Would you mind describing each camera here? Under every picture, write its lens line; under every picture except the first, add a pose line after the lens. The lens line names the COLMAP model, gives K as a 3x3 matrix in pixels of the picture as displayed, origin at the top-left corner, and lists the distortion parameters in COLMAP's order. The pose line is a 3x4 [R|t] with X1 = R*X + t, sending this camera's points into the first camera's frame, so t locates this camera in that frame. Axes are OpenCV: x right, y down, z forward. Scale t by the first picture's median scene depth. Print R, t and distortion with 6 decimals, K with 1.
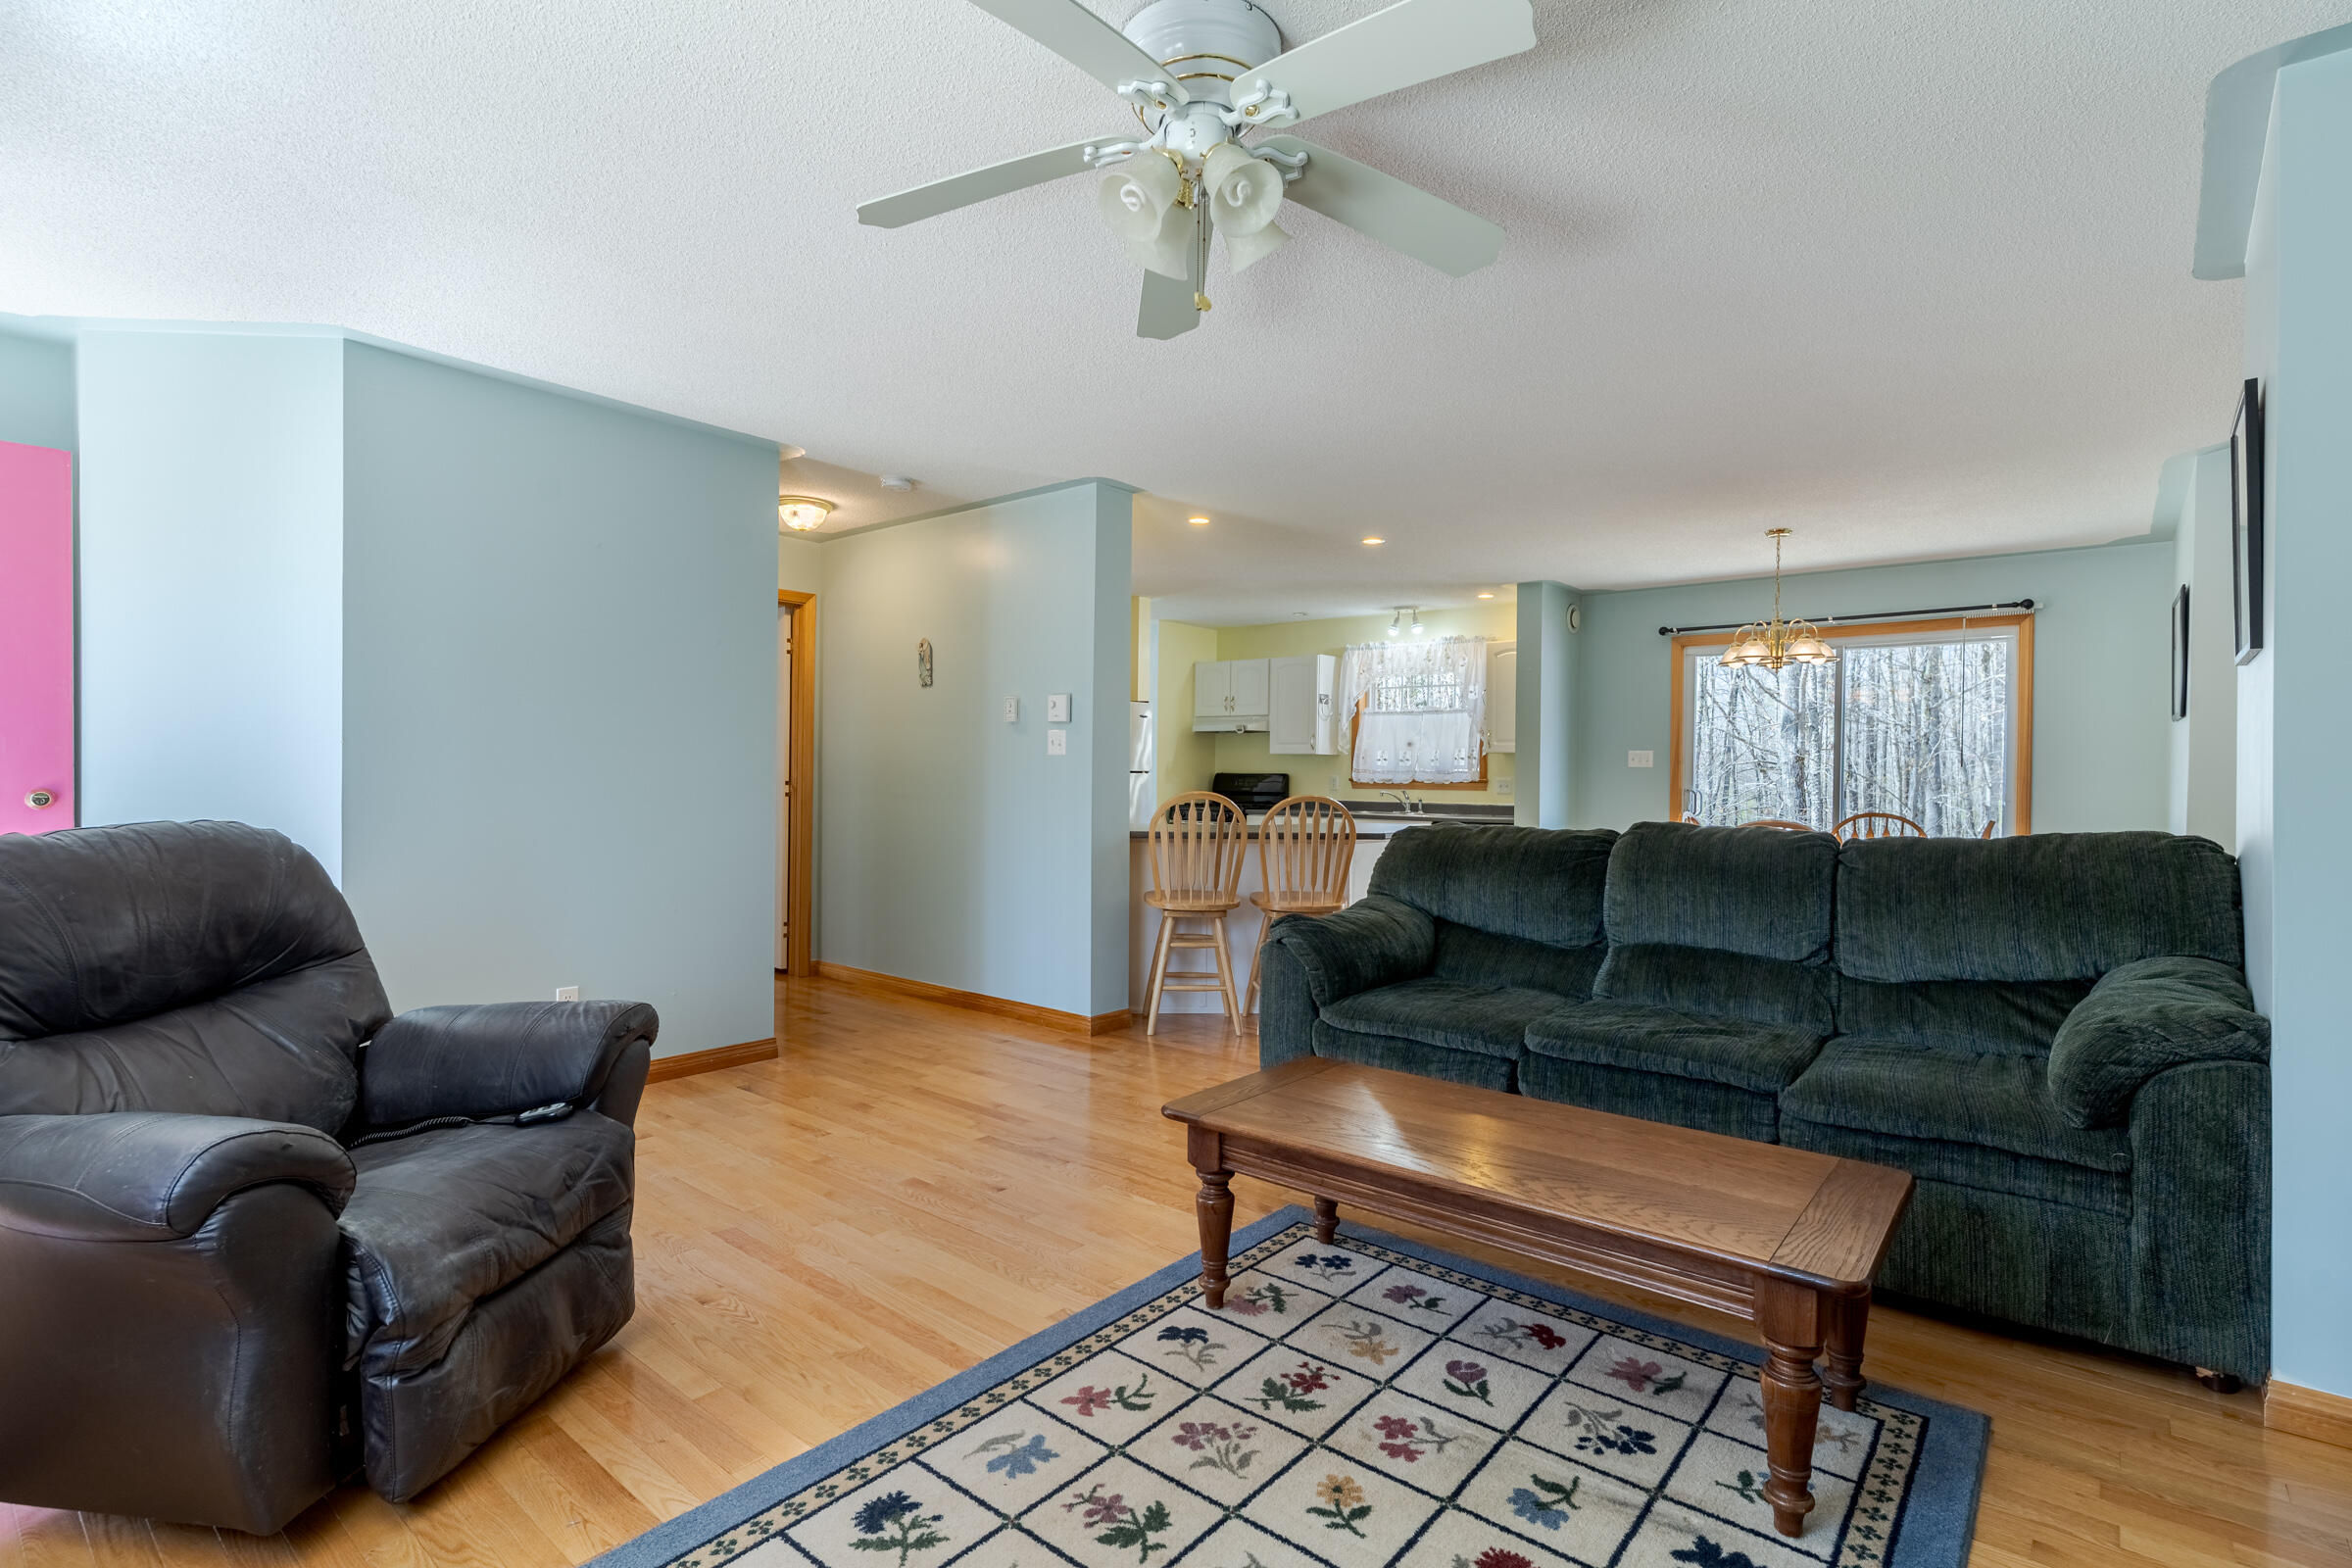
lens RADIAL K [[1122.9, 0, 1181.3], [0, 1122.9, 770.1], [0, 0, 1]] dist [-0.002742, -0.000266]
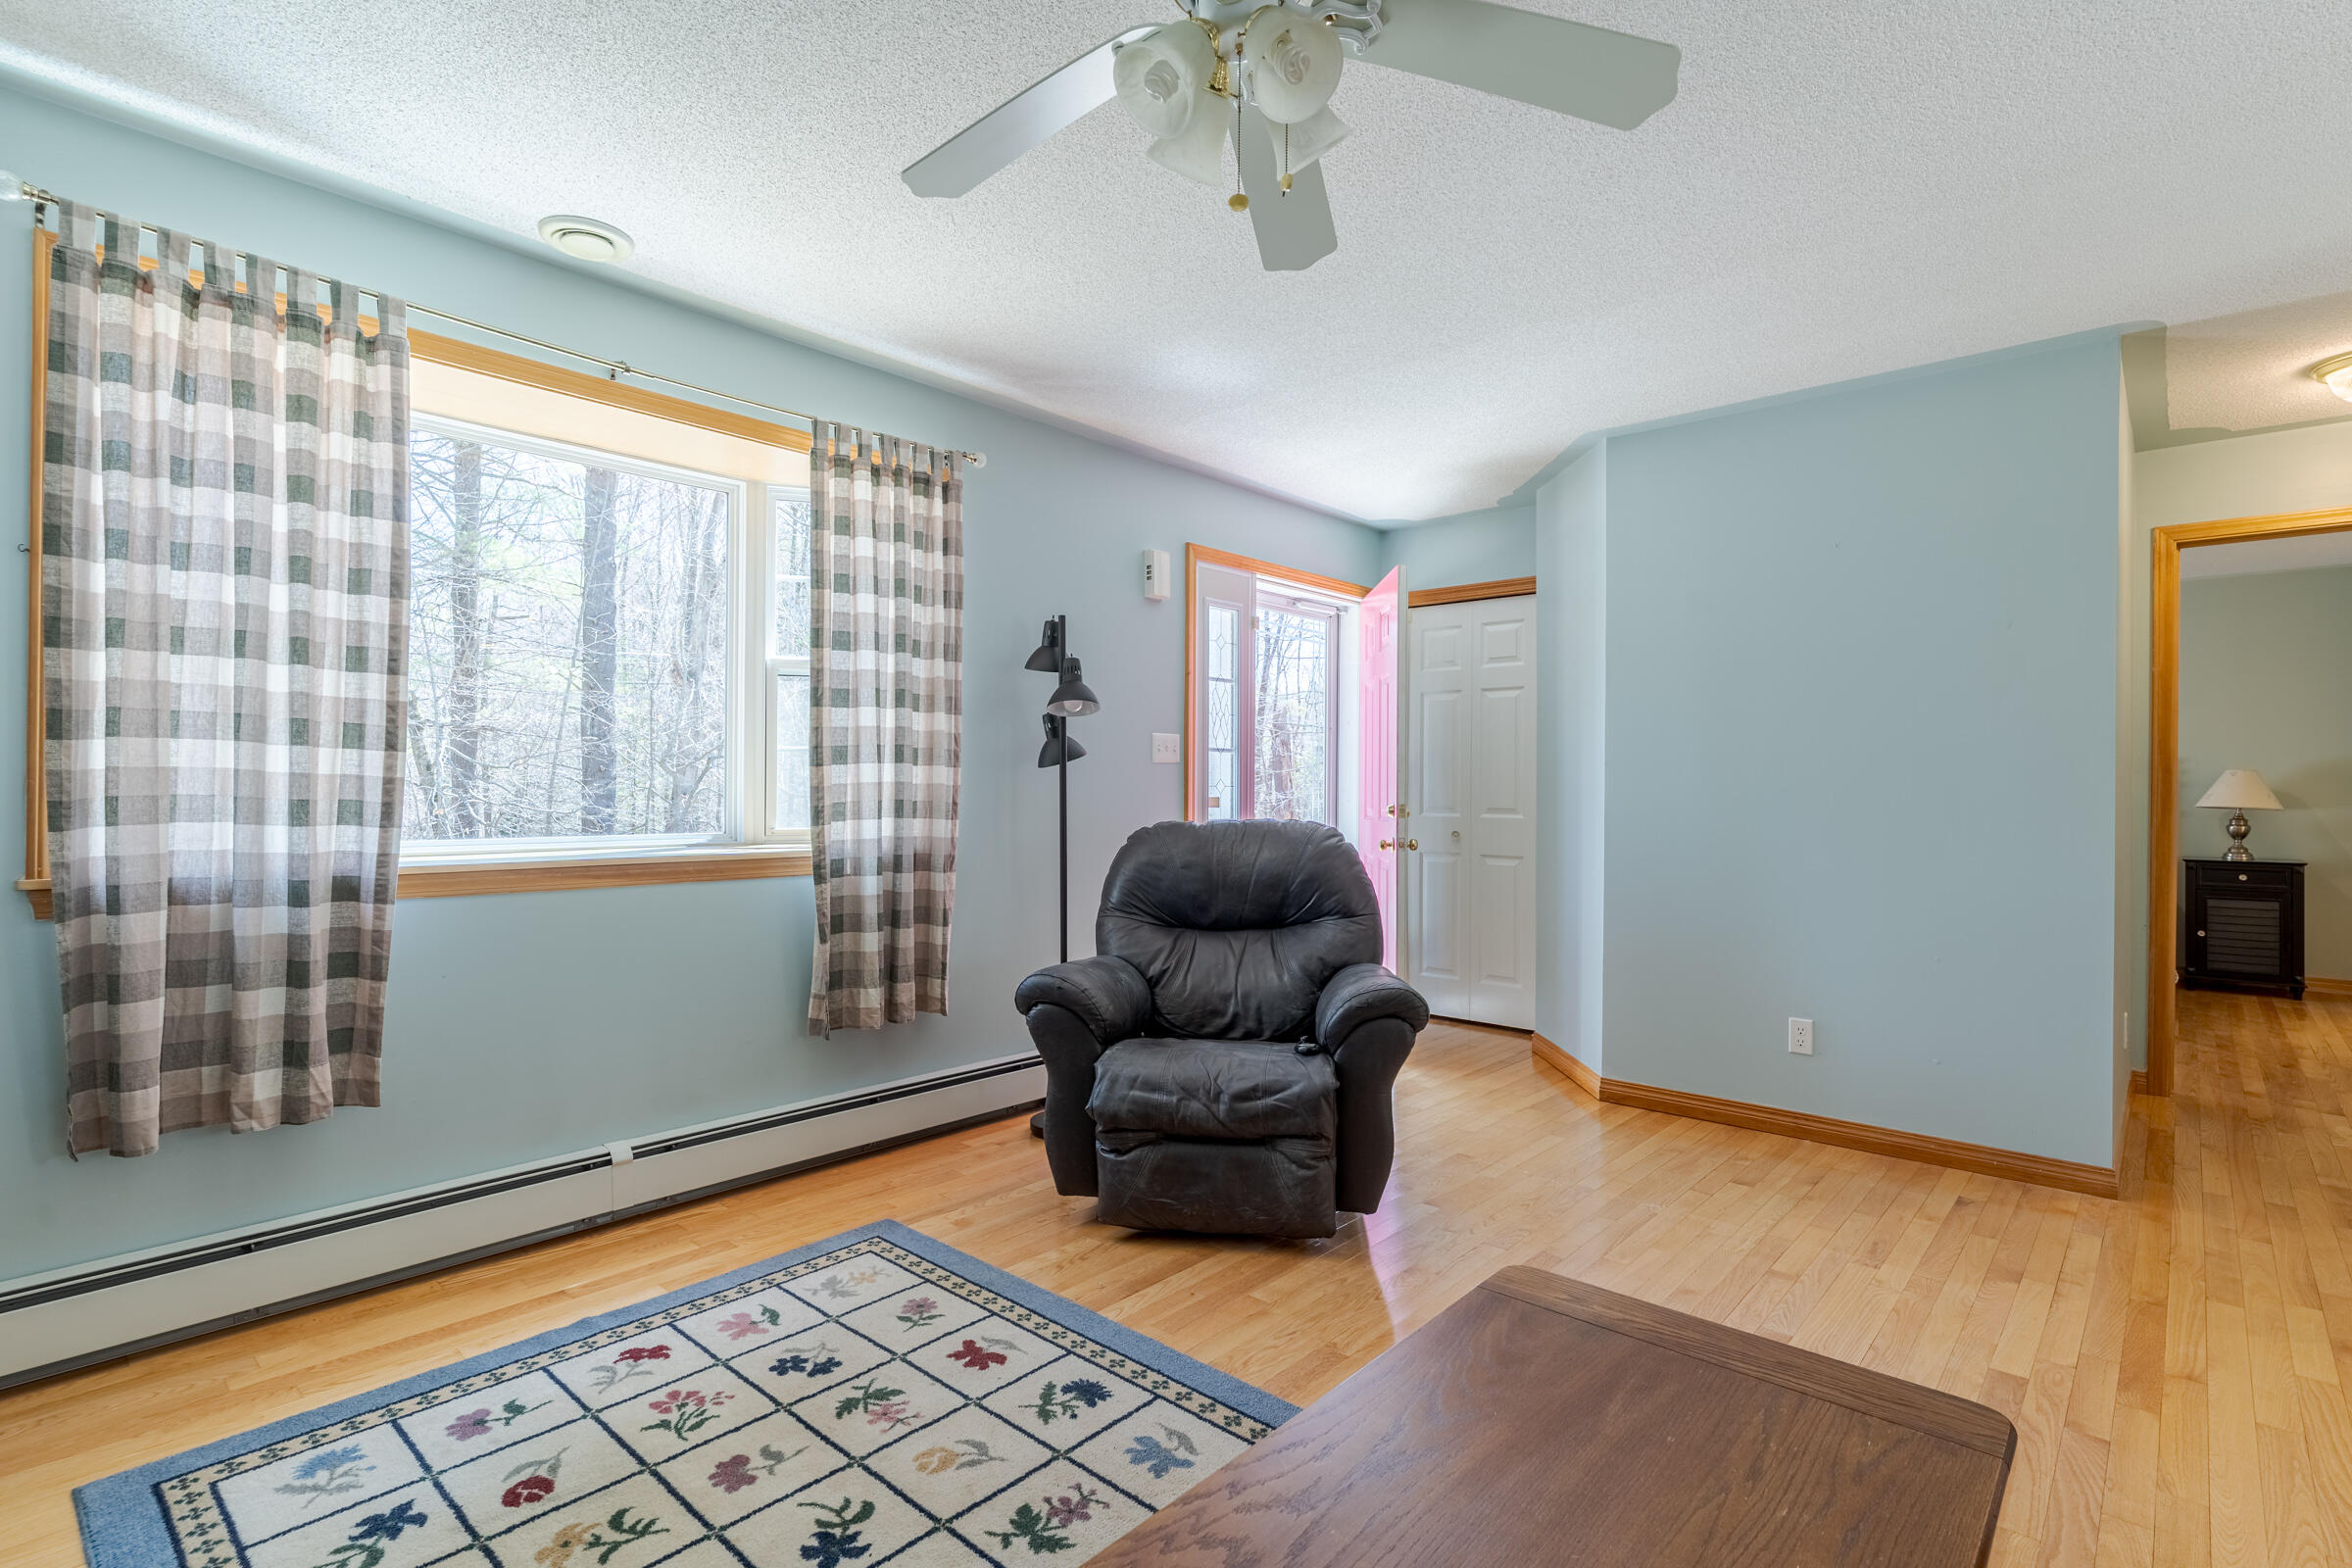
lens RADIAL K [[1122.9, 0, 1184.8], [0, 1122.9, 798.6], [0, 0, 1]] dist [-0.002742, -0.000266]
pose [[-0.034831, 0.003904, -0.999386, 0.956002], [-0.005885, 0.999974, 0.004112, 0.012340], [0.999376, 0.006025, -0.034807, 1.156961]]
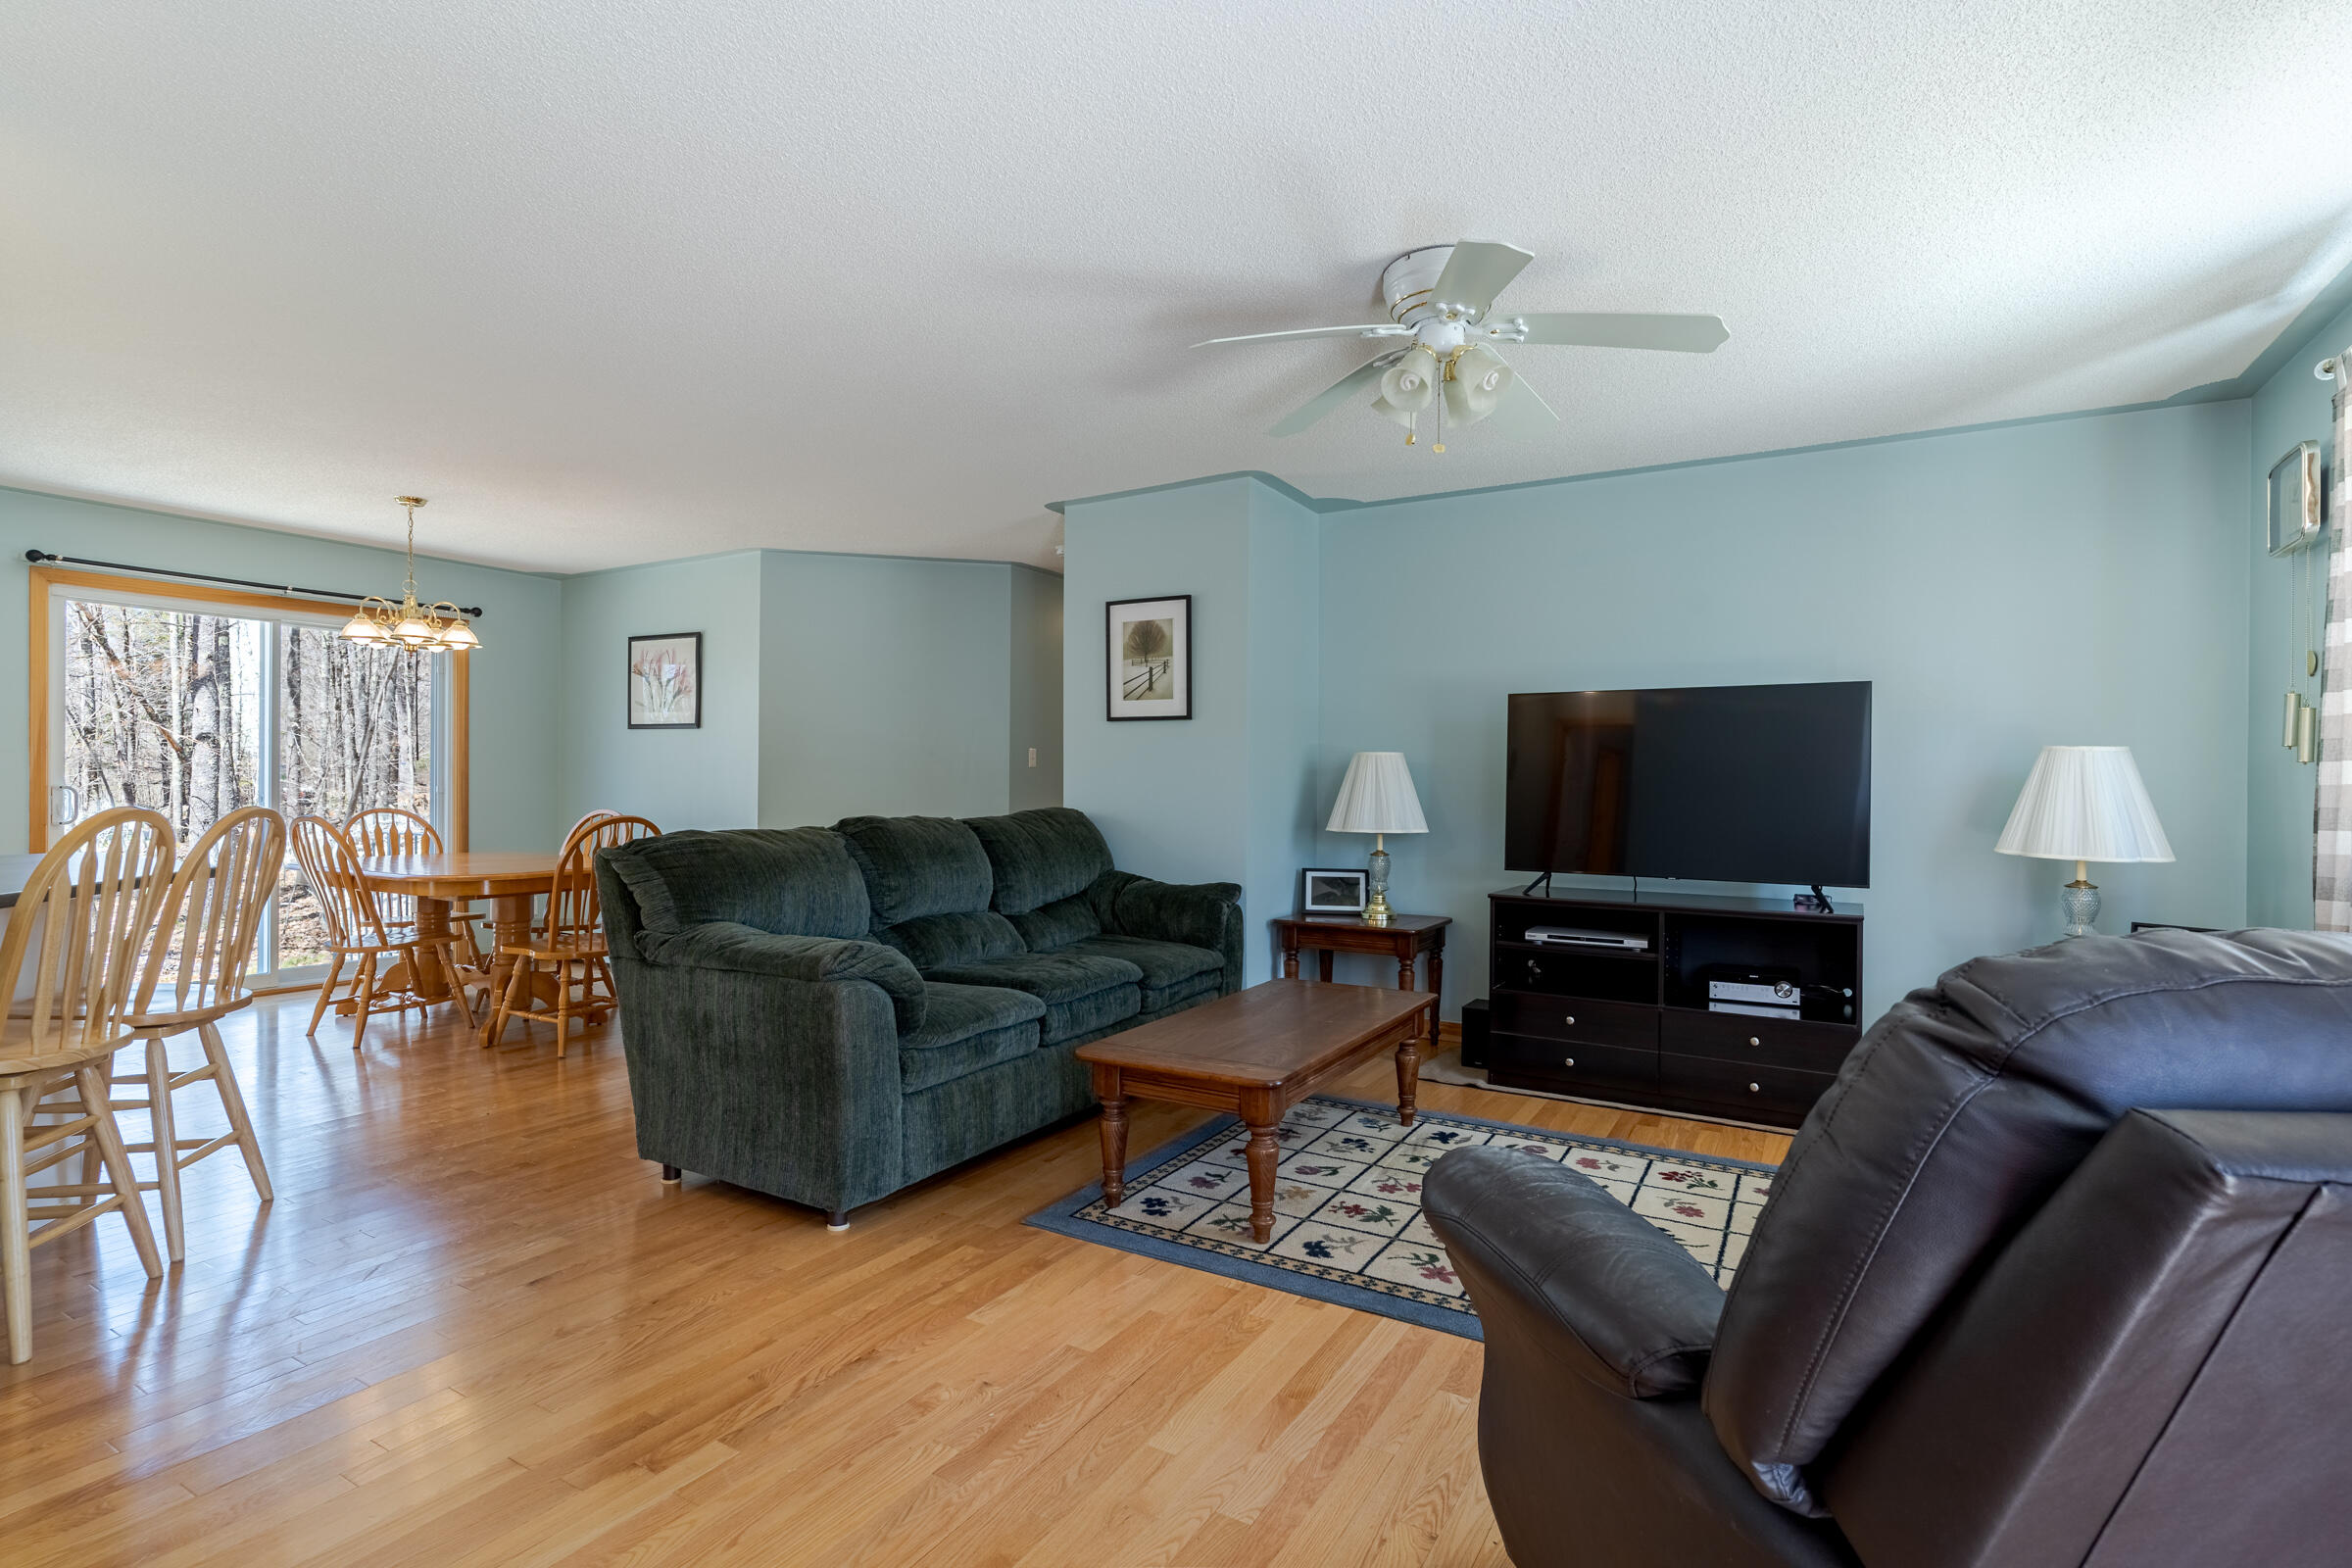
lens RADIAL K [[1122.9, 0, 1173.0], [0, 1122.9, 780.5], [0, 0, 1]] dist [-0.002742, -0.000266]
pose [[-0.165140, -0.006071, 0.986252, -1.114251], [-0.012948, 0.999908, 0.003987, 0.002862], [-0.986185, -0.012112, -0.165203, 1.319006]]
